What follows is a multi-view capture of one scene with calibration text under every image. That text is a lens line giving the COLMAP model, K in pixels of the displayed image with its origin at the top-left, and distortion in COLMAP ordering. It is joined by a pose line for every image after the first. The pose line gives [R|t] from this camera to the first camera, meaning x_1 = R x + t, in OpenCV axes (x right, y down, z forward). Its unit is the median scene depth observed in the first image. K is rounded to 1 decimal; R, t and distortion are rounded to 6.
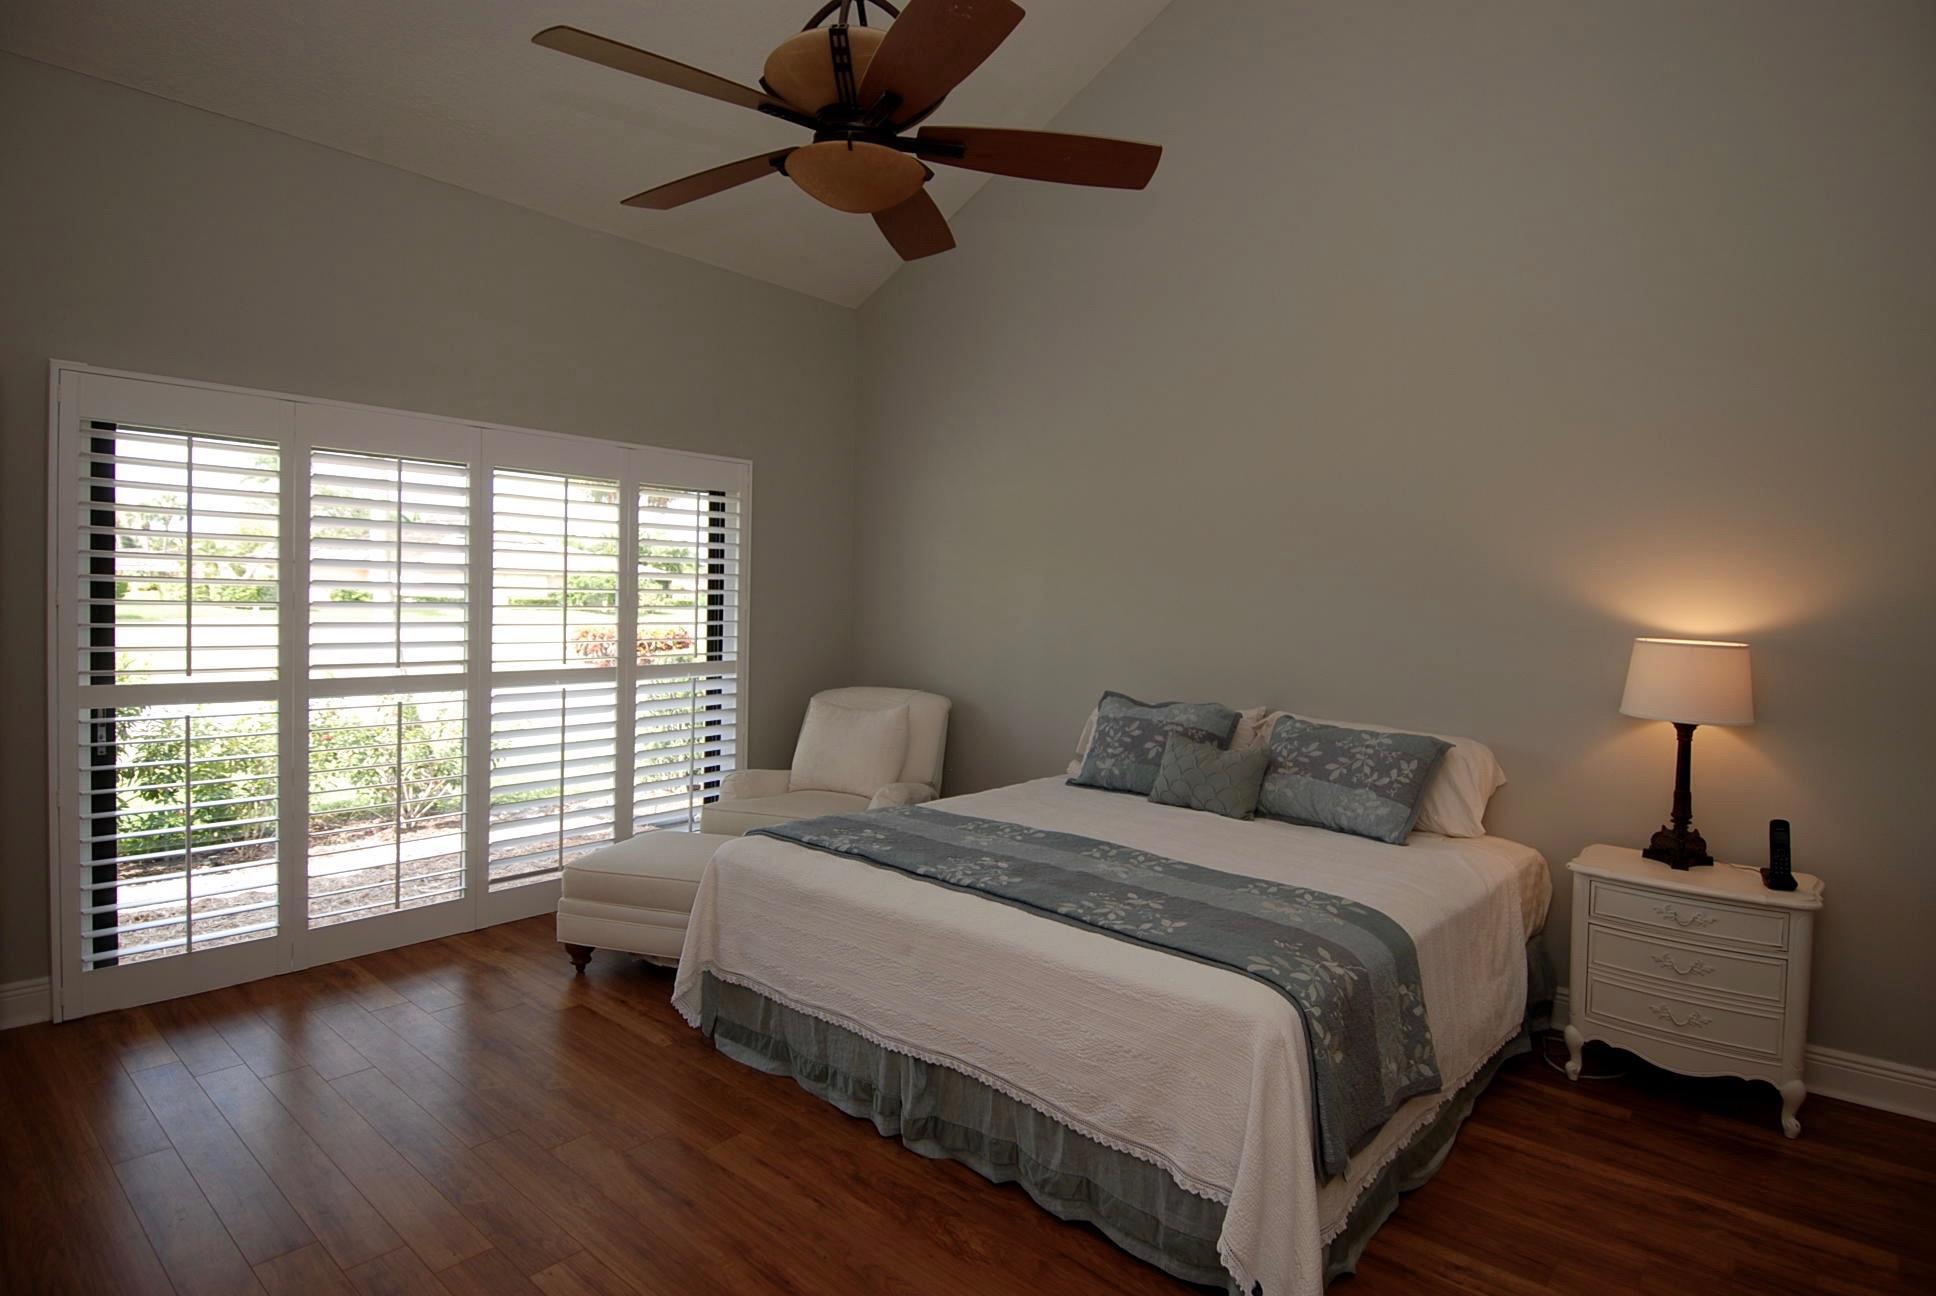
lens RADIAL K [[1007.5, 0, 971.1], [0, 1007.5, 640.5], [0, 0, 1]] dist [0.012126, -0.019272]
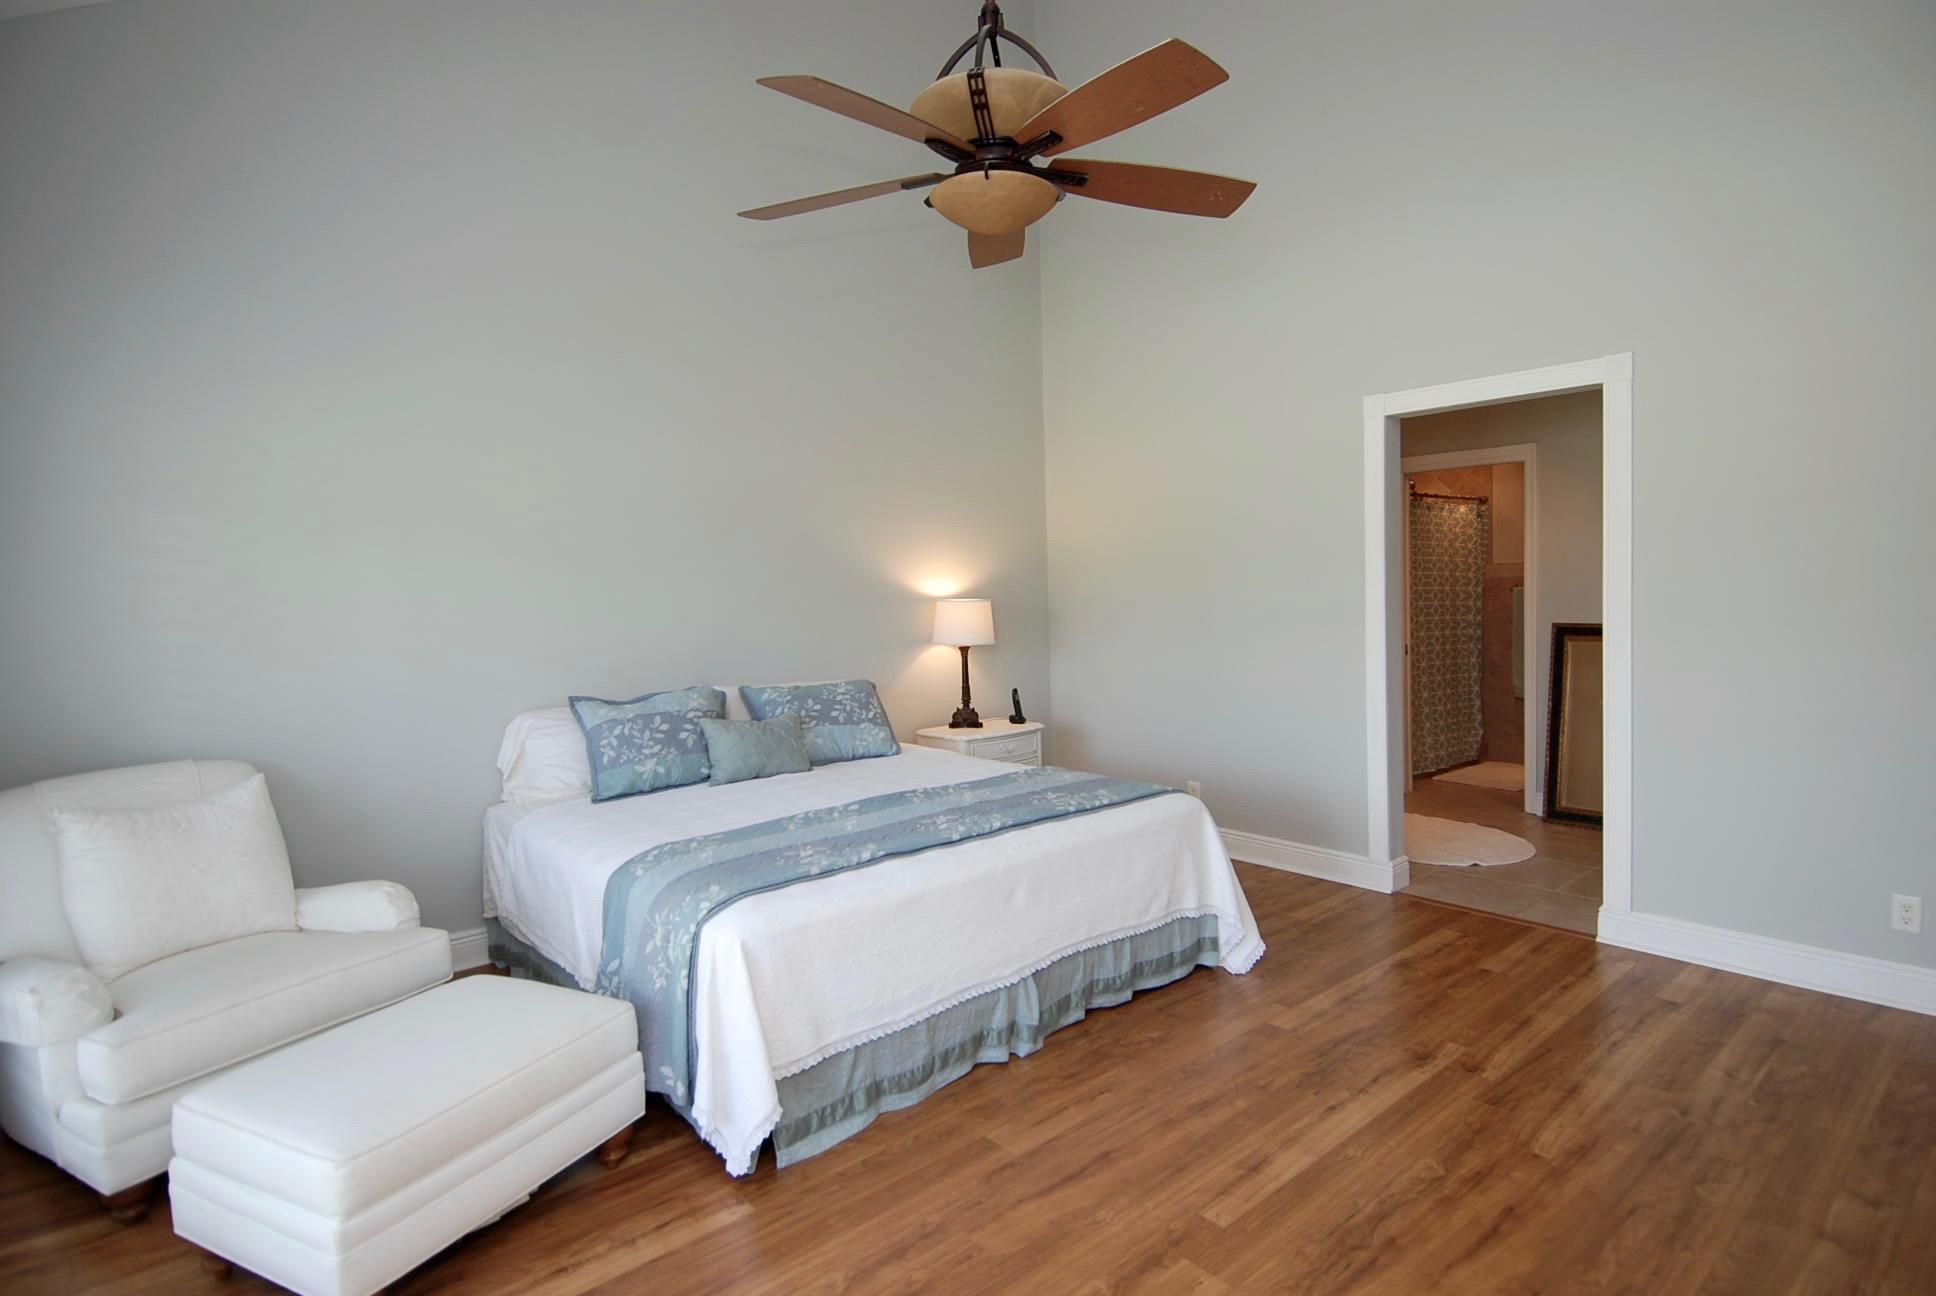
lens RADIAL K [[1007.5, 0, 971.2], [0, 1007.5, 649.3], [0, 0, 1]] dist [0.012126, -0.019272]
pose [[0.140076, -0.095859, 0.985490, -1.048460], [0.073544, 0.993560, 0.086191, -0.065399], [-0.987406, 0.060404, 0.146224, 0.761739]]
